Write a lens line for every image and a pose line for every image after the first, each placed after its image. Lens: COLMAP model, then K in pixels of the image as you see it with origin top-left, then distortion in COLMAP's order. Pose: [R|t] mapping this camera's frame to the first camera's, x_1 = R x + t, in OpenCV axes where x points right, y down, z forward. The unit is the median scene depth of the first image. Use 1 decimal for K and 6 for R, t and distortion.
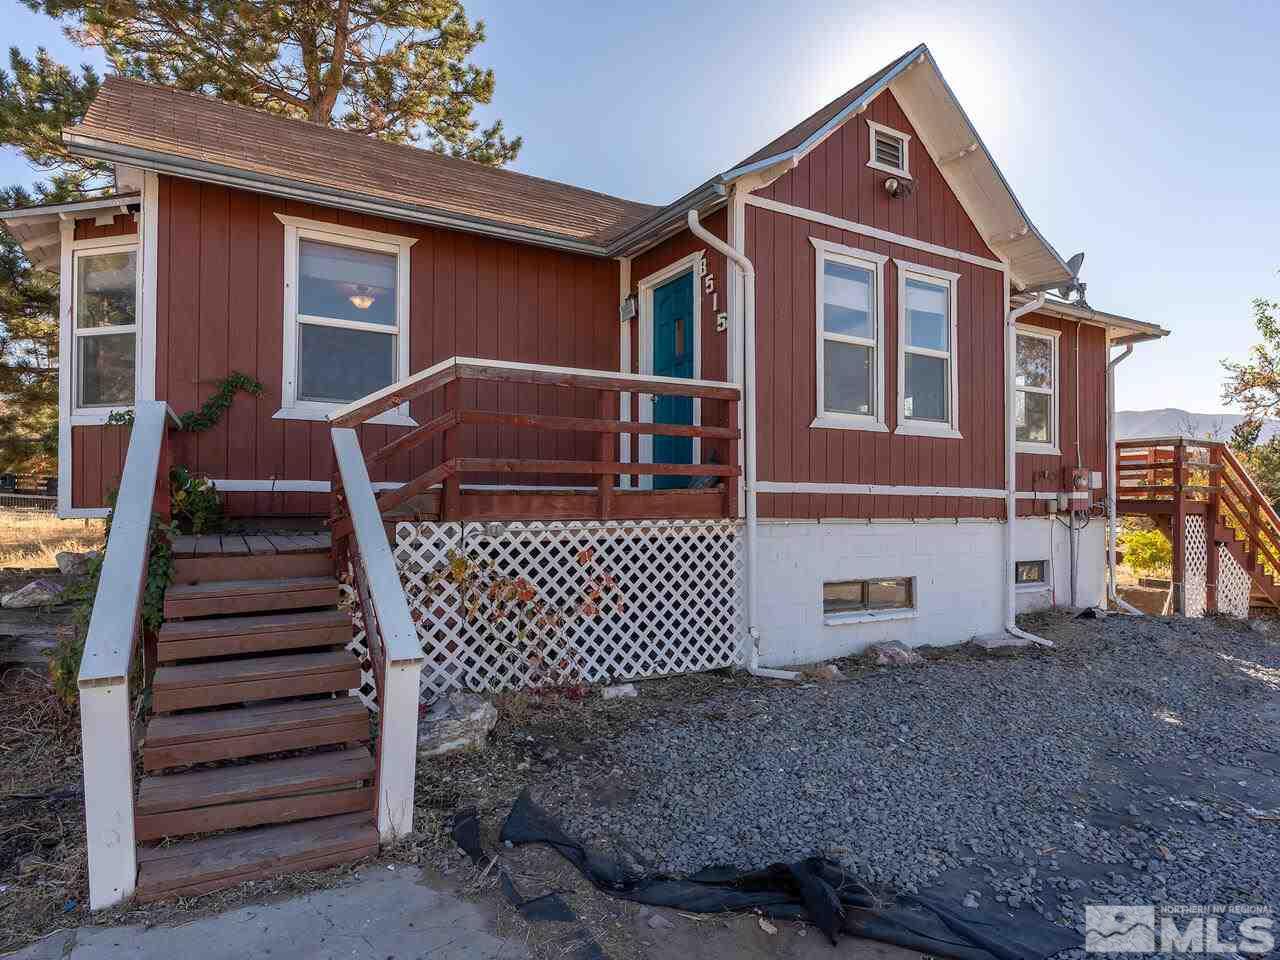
lens RADIAL K [[989.9, 0, 639.0], [0, 989.9, 483.5], [0, 0, 1]] dist [0.003733, -0.000205]
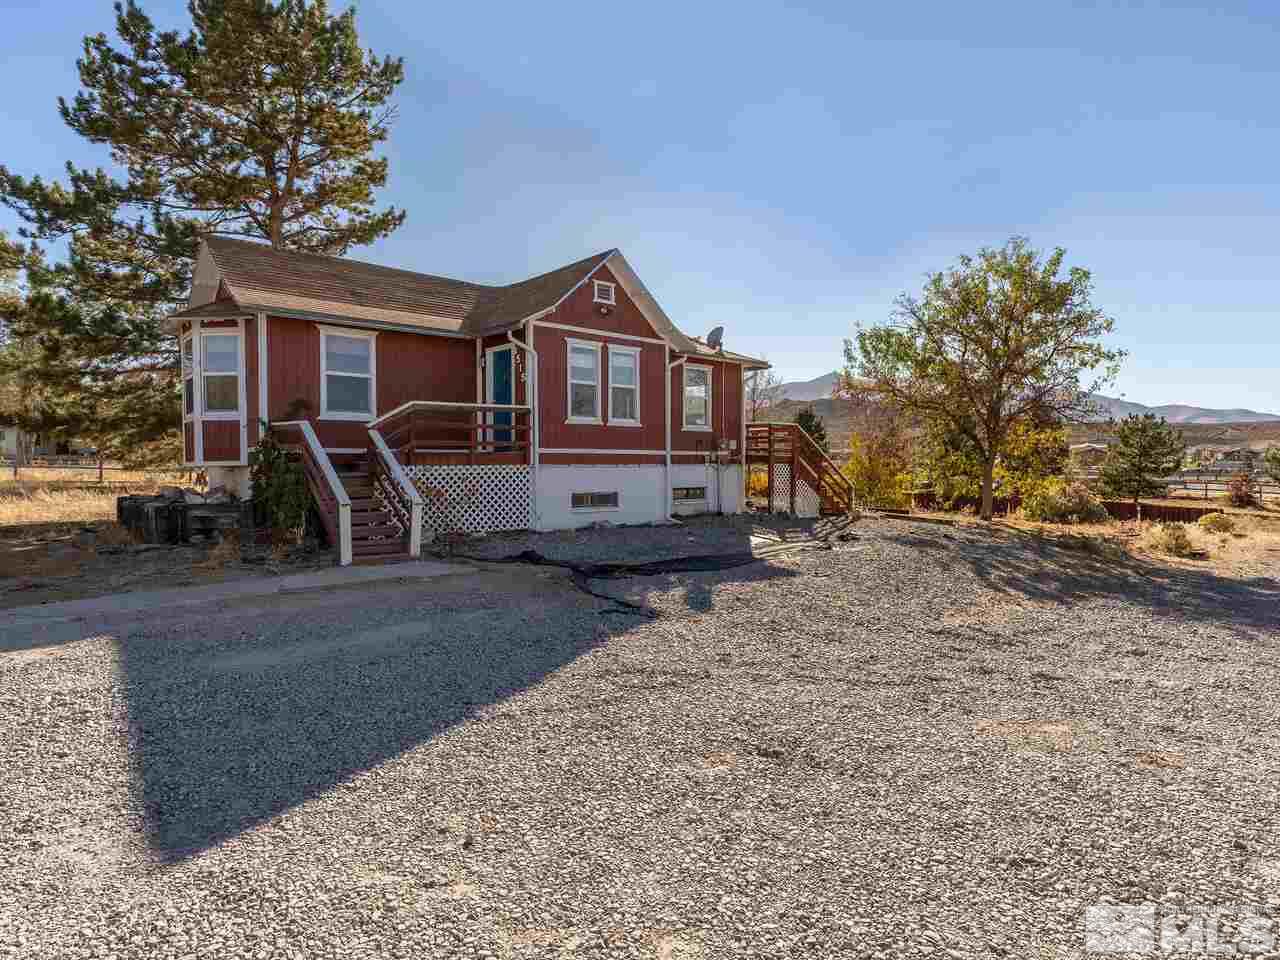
lens RADIAL K [[989.9, 0, 639.3], [0, 989.9, 475.0], [0, 0, 1]] dist [0.003733, -0.000205]
pose [[0.988613, -0.006967, 0.150318, 0.003719], [0.001299, 0.999286, 0.037771, -0.024644], [-0.150474, -0.037146, 0.987916, -1.209406]]
